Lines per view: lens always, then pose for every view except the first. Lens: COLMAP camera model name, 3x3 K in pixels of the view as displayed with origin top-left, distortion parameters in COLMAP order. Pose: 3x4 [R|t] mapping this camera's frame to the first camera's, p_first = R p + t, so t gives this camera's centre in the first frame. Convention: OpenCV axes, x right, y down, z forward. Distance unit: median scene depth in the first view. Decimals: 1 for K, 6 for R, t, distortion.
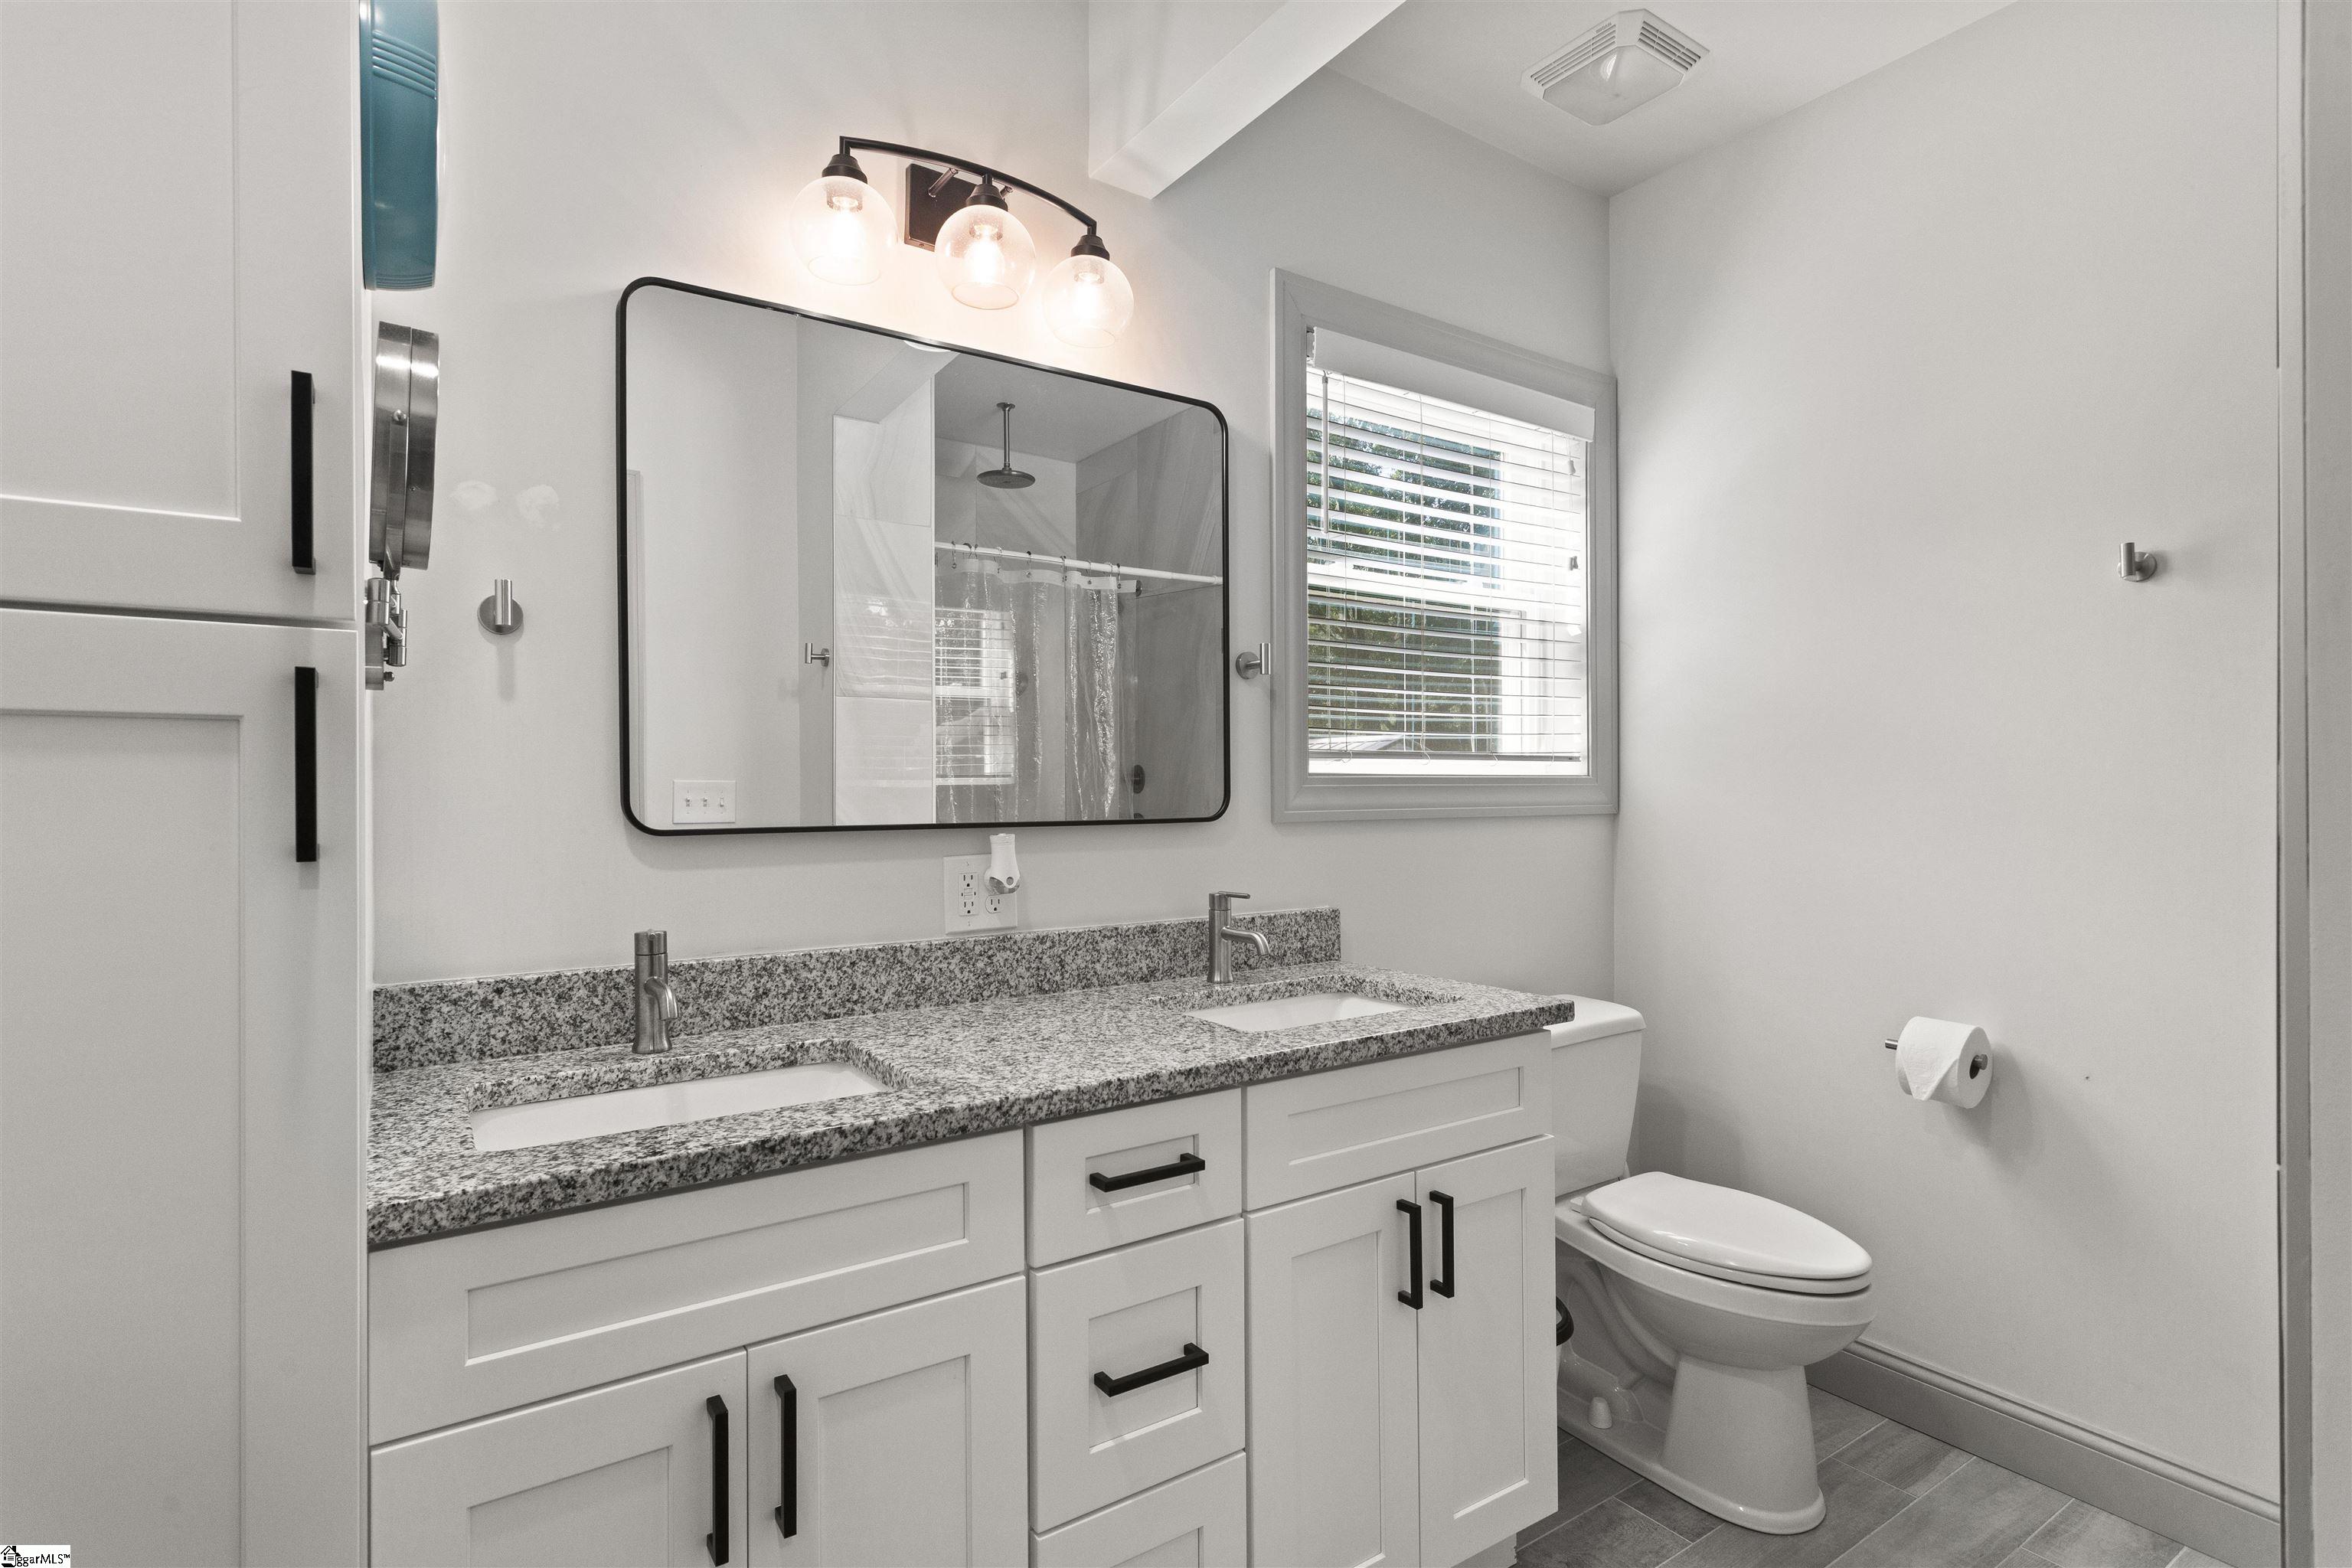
lens RADIAL K [[1133.0, 0, 1176.0], [0, 1133.0, 784.0], [0, 0, 1]] dist [0.000934, 0.000315]
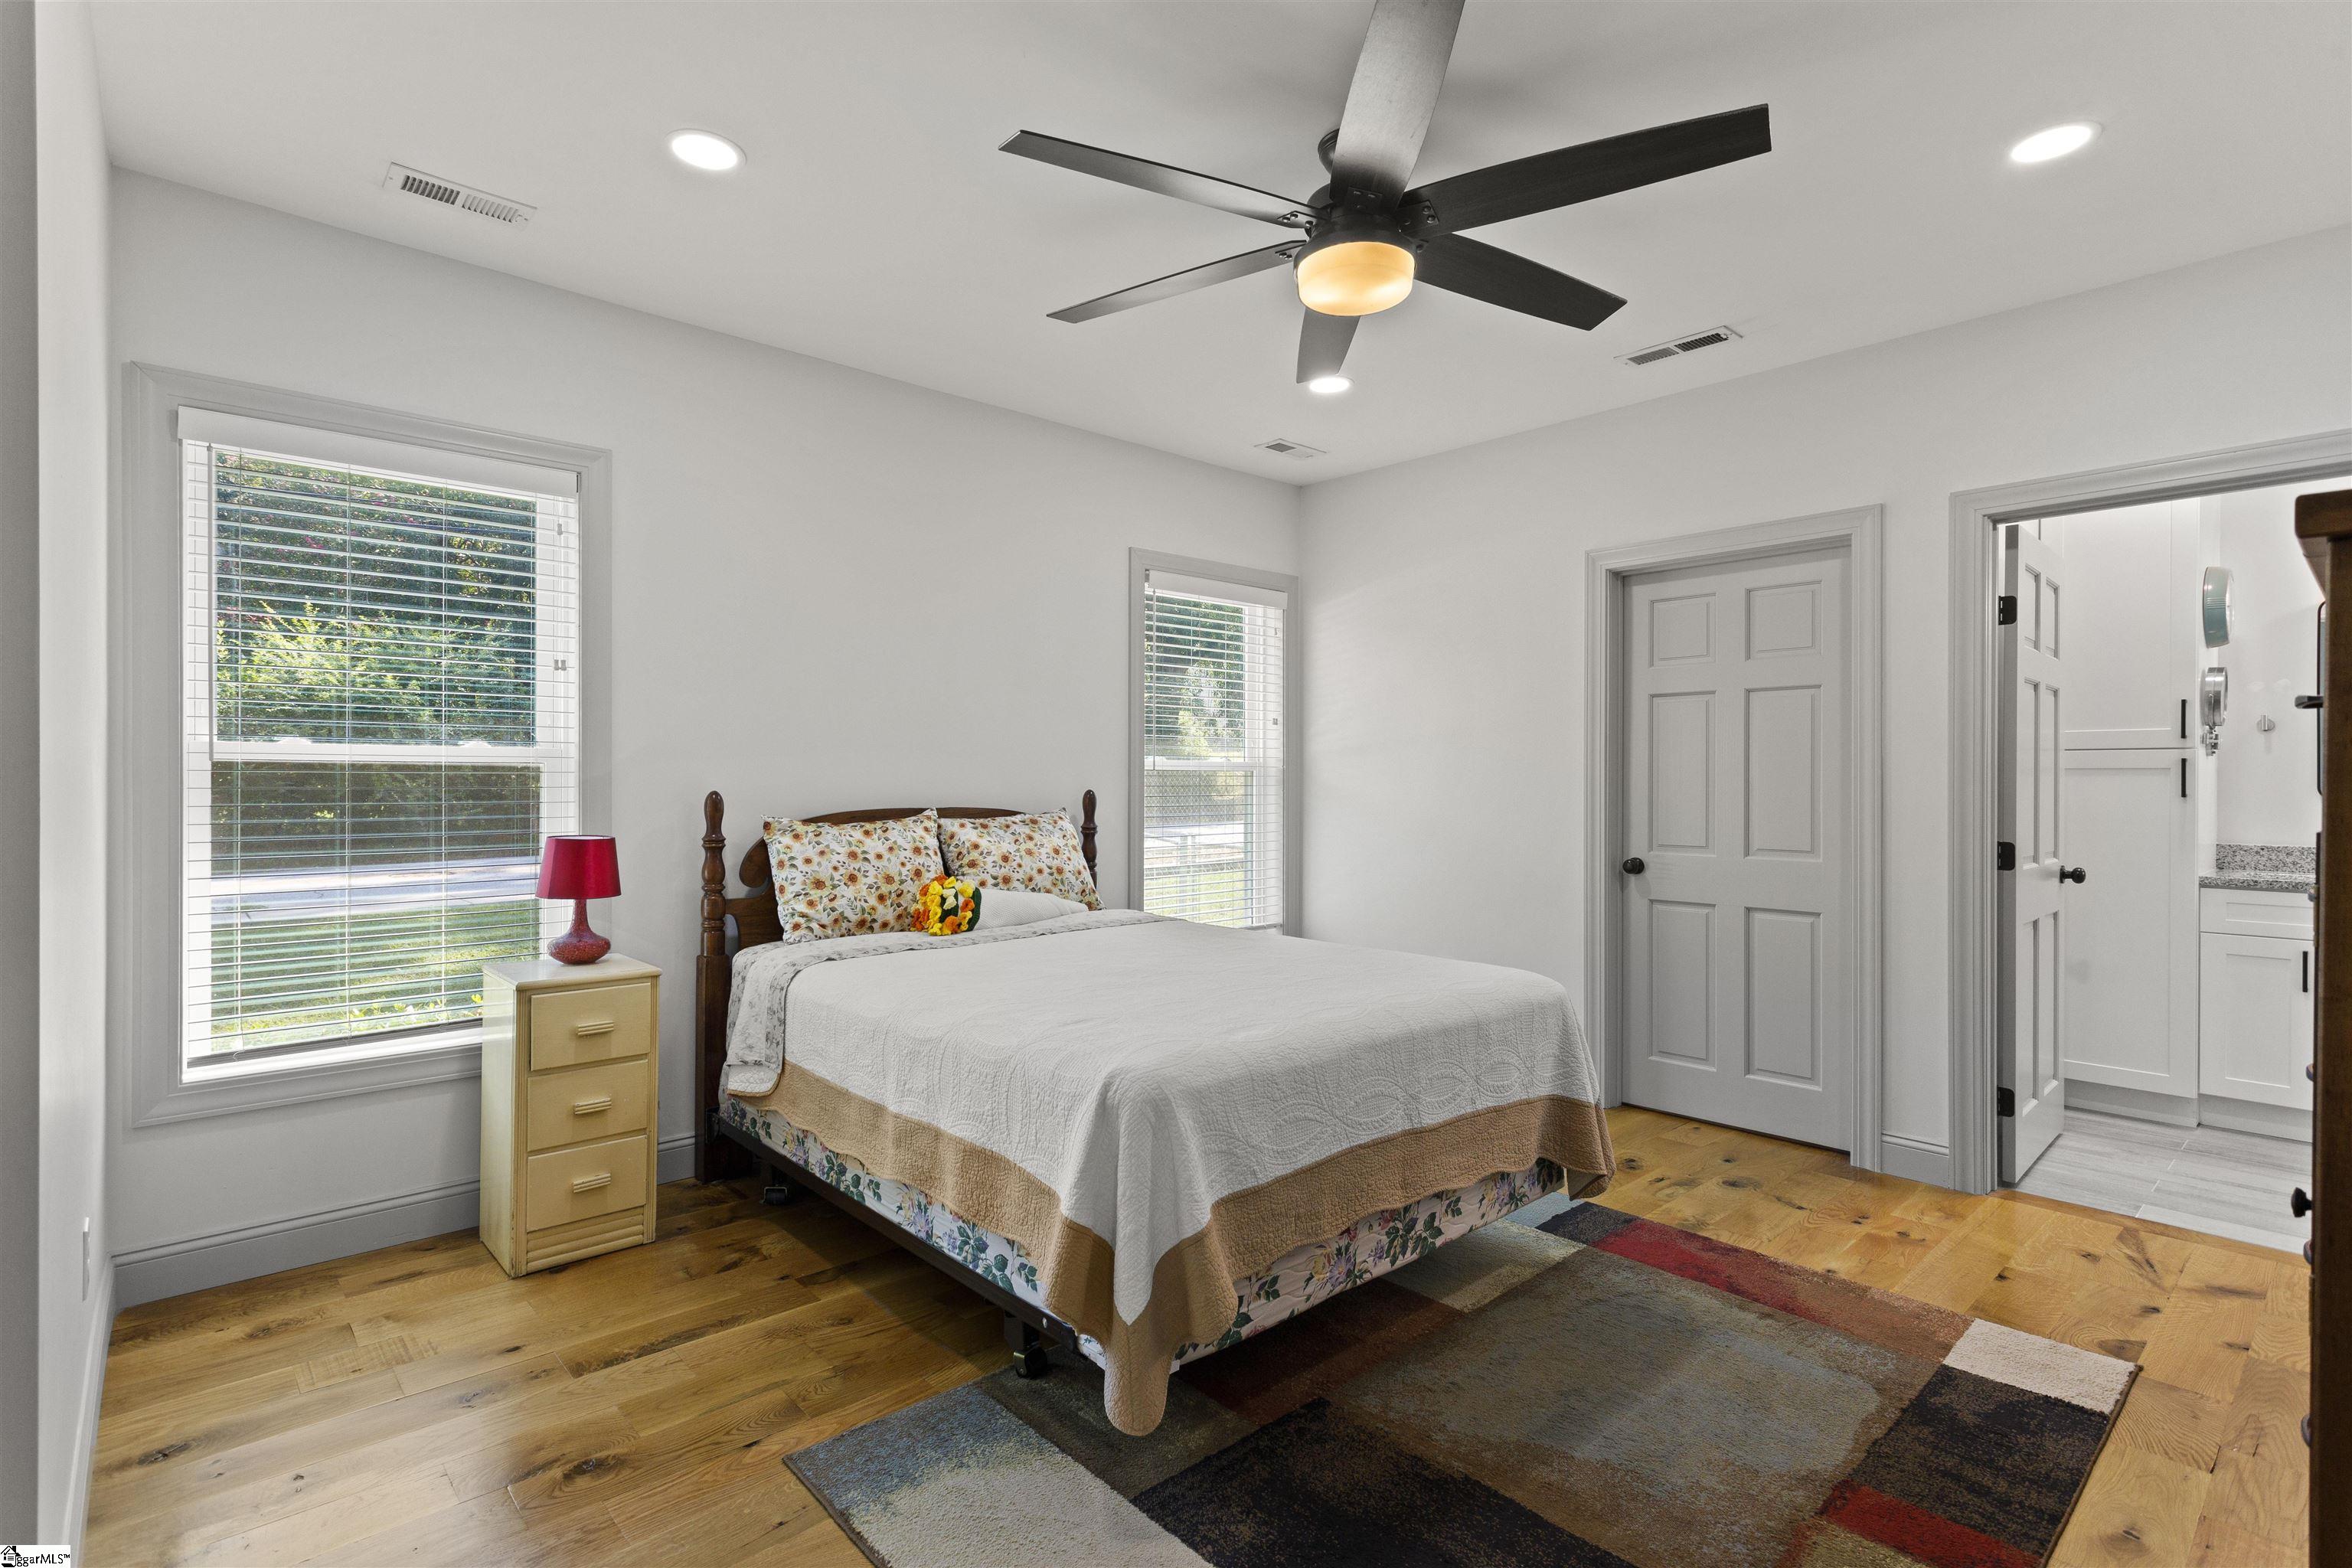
lens RADIAL K [[1133.0, 0, 1176.0], [0, 1133.0, 784.0], [0, 0, 1]] dist [0.000934, 0.000315]
pose [[0.131737, 0.005900, -0.991267, 3.262472], [-0.002393, 0.999981, 0.005634, -0.005586], [0.991282, 0.001630, 0.131749, -3.677761]]
